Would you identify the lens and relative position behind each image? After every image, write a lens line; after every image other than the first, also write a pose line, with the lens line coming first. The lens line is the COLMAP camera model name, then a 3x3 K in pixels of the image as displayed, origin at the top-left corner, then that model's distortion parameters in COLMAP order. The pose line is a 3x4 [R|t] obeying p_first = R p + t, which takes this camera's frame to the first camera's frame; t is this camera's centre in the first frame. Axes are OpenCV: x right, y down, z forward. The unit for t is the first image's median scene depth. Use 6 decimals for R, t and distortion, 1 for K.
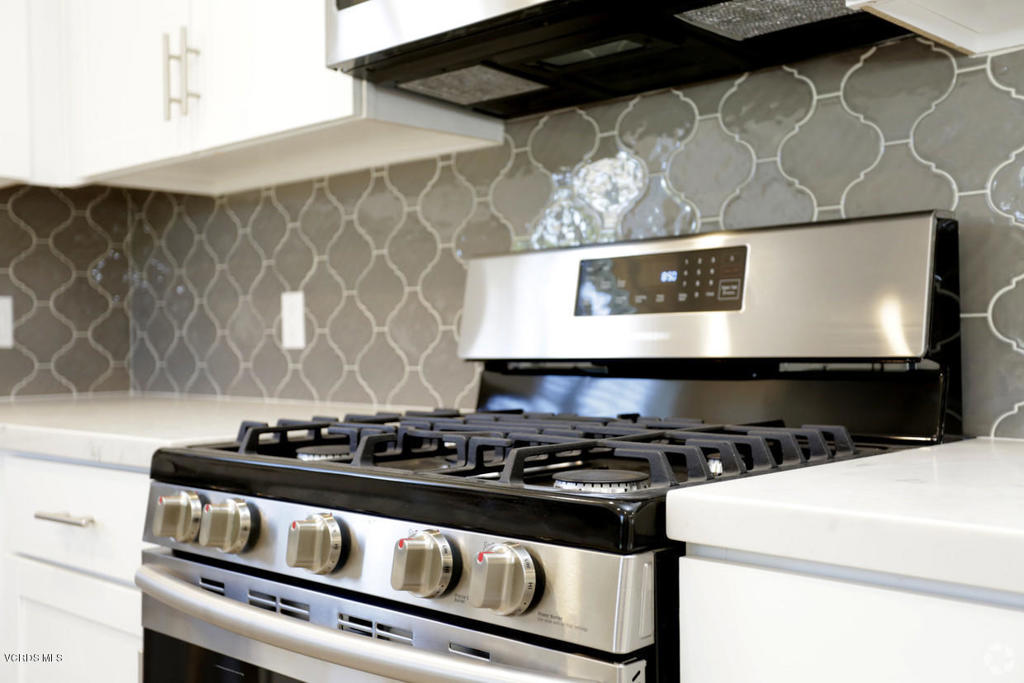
lens RADIAL K [[1123.9, 0, 503.2], [0, 1123.9, 338.7], [0, 0, 1]] dist [0.072115, 0.000000]
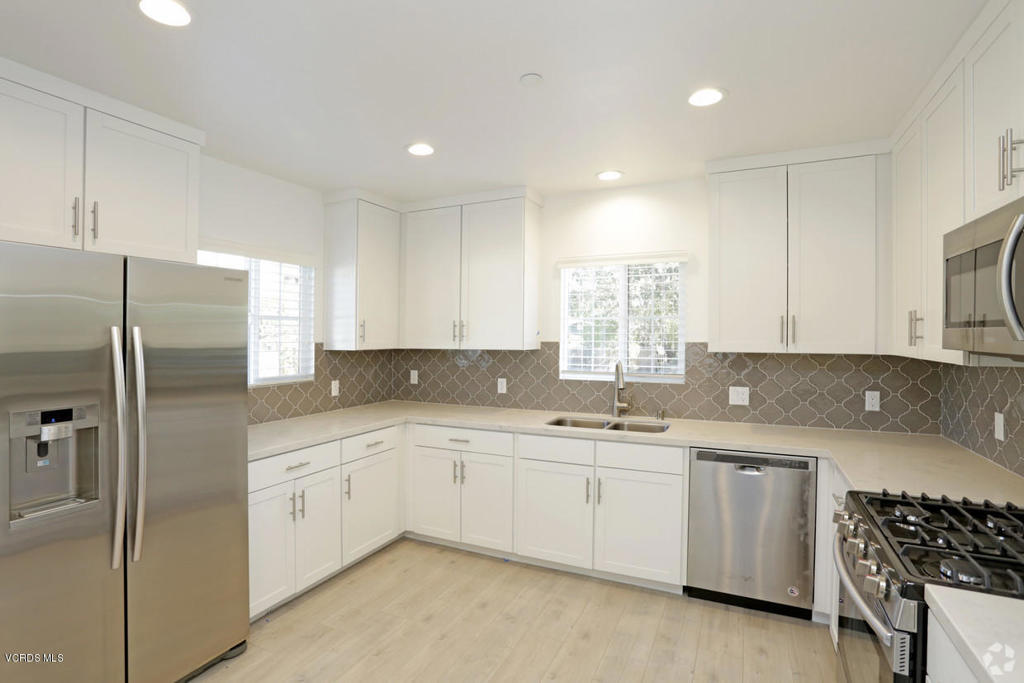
lens RADIAL K [[510.9, 0, 501.4], [0, 510.9, 338.7], [0, 0, 1]] dist [-0.051249, 0.012322]
pose [[0.328021, 0.028619, -0.944237, 0.637202], [-0.013423, 0.999581, 0.025633, -0.334421], [0.944575, 0.004266, 0.328267, -0.275720]]
